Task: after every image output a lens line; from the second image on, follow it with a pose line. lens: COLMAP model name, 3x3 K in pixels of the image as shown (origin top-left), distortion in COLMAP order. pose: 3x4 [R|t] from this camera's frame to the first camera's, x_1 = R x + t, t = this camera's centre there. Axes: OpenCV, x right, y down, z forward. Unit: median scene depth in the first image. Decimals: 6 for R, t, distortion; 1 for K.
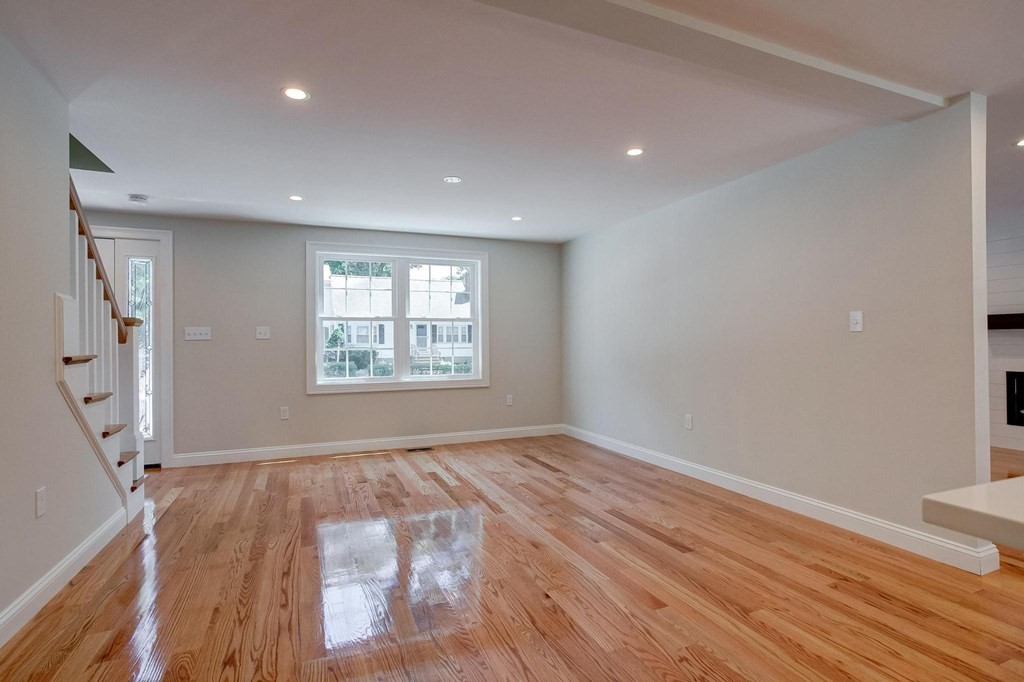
lens RADIAL K [[500.5, 0, 503.1], [0, 500.5, 340.4], [0, 0, 1]] dist [-0.040570, 0.022774]
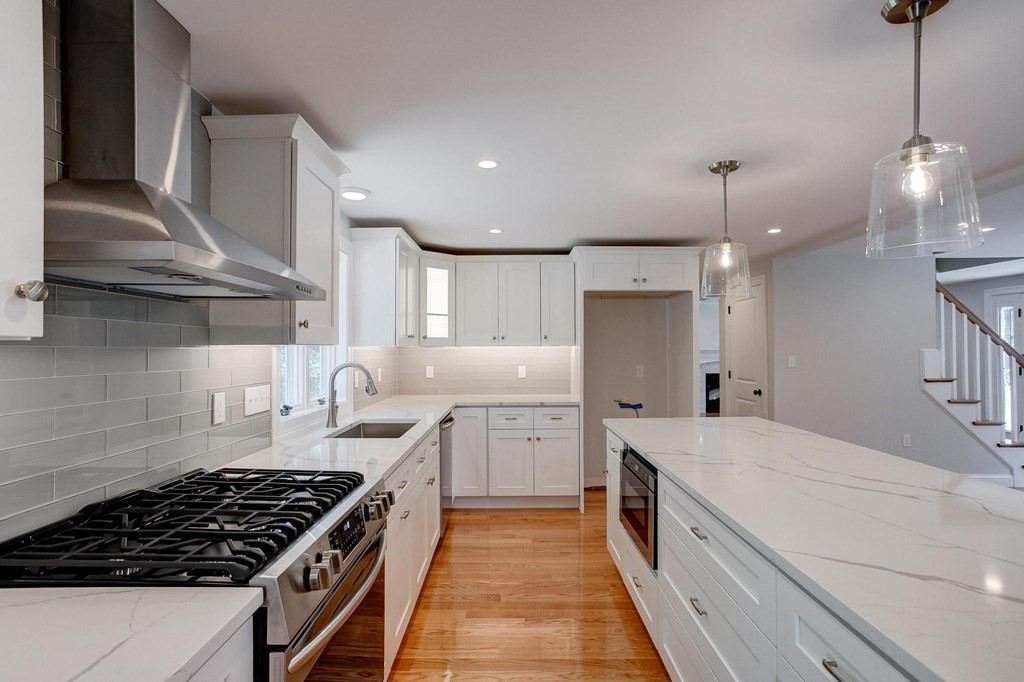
lens RADIAL K [[500.5, 0, 514.2], [0, 500.5, 340.6], [0, 0, 1]] dist [-0.040570, 0.022774]
pose [[-0.381561, -0.008936, -0.924300, 0.922182], [0.009583, 0.999861, -0.013623, -0.062708], [0.924294, -0.014056, -0.381423, 0.095556]]
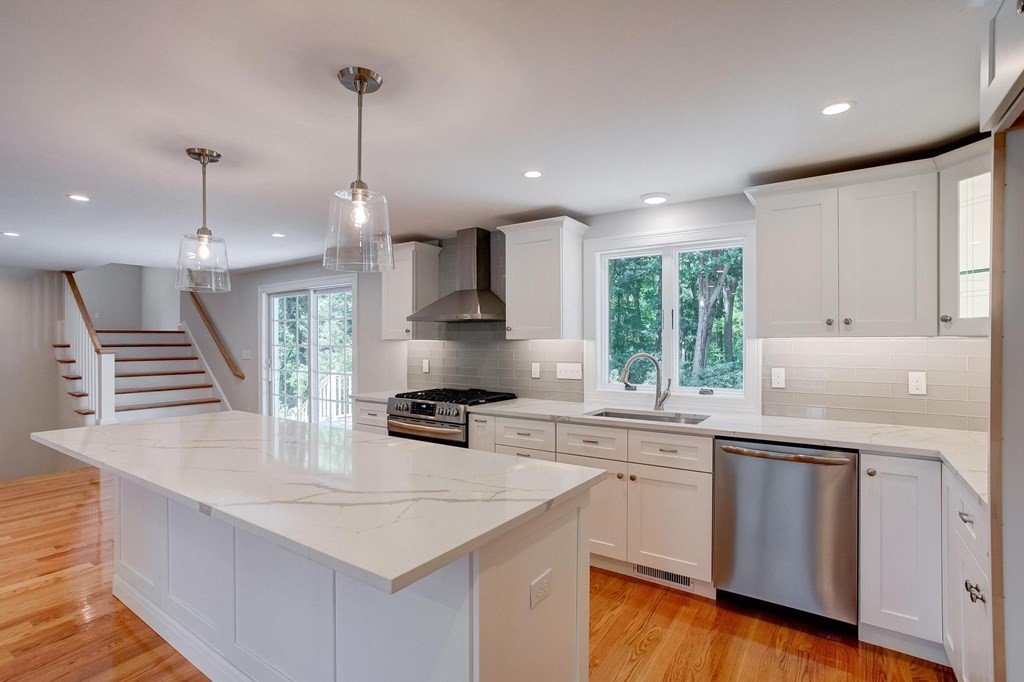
lens RADIAL K [[500.5, 0, 507.9], [0, 500.5, 341.7], [0, 0, 1]] dist [-0.040570, 0.022774]
pose [[-0.536095, 0.006268, 0.844134, -0.133324], [0.000436, 0.999974, -0.007148, -0.057254], [-0.844158, -0.003464, -0.536084, 0.219850]]
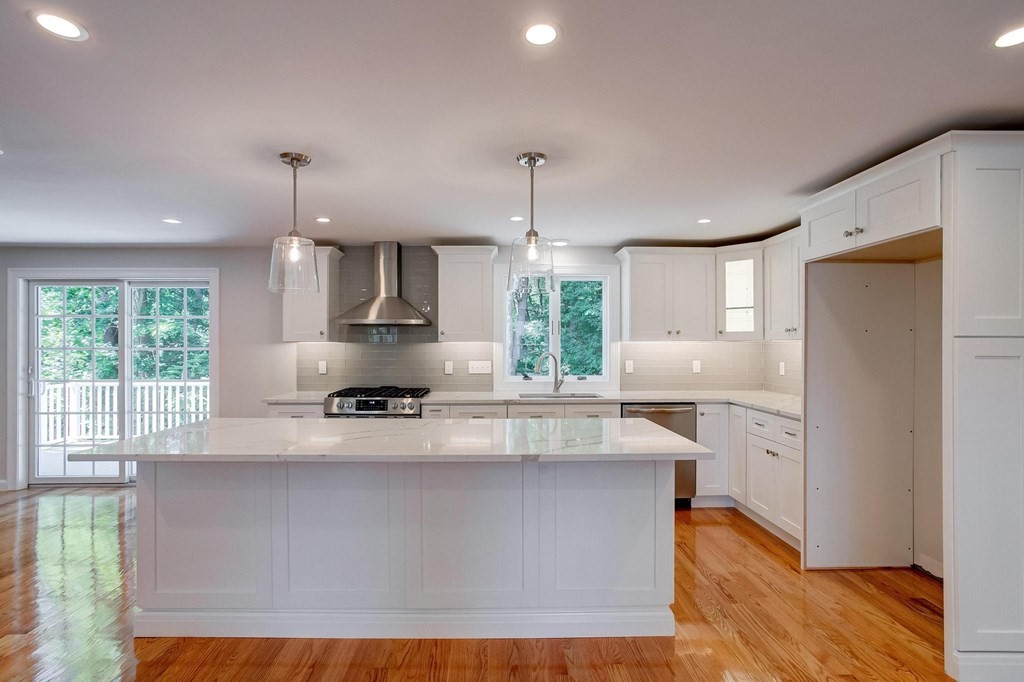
lens RADIAL K [[500.5, 0, 506.6], [0, 500.5, 344.6], [0, 0, 1]] dist [-0.040570, 0.022774]
pose [[-0.928895, 0.006076, 0.370292, 0.089743], [0.004191, 0.999974, -0.005894, -0.054796], [-0.370318, -0.003923, -0.928897, 0.658951]]
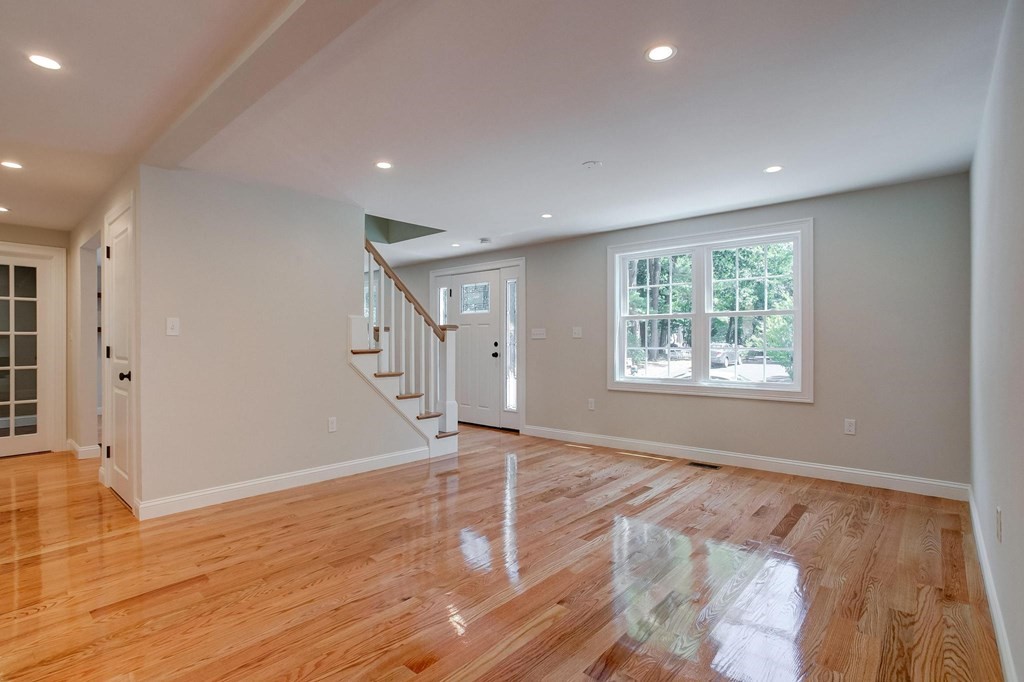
lens RADIAL K [[500.5, 0, 506.5], [0, 500.5, 336.7], [0, 0, 1]] dist [-0.040570, 0.022774]
pose [[0.439738, -0.002193, -0.898124, 0.542004], [0.004254, 0.999991, -0.000358, -0.006877], [0.898116, -0.003663, 0.439743, 0.373930]]
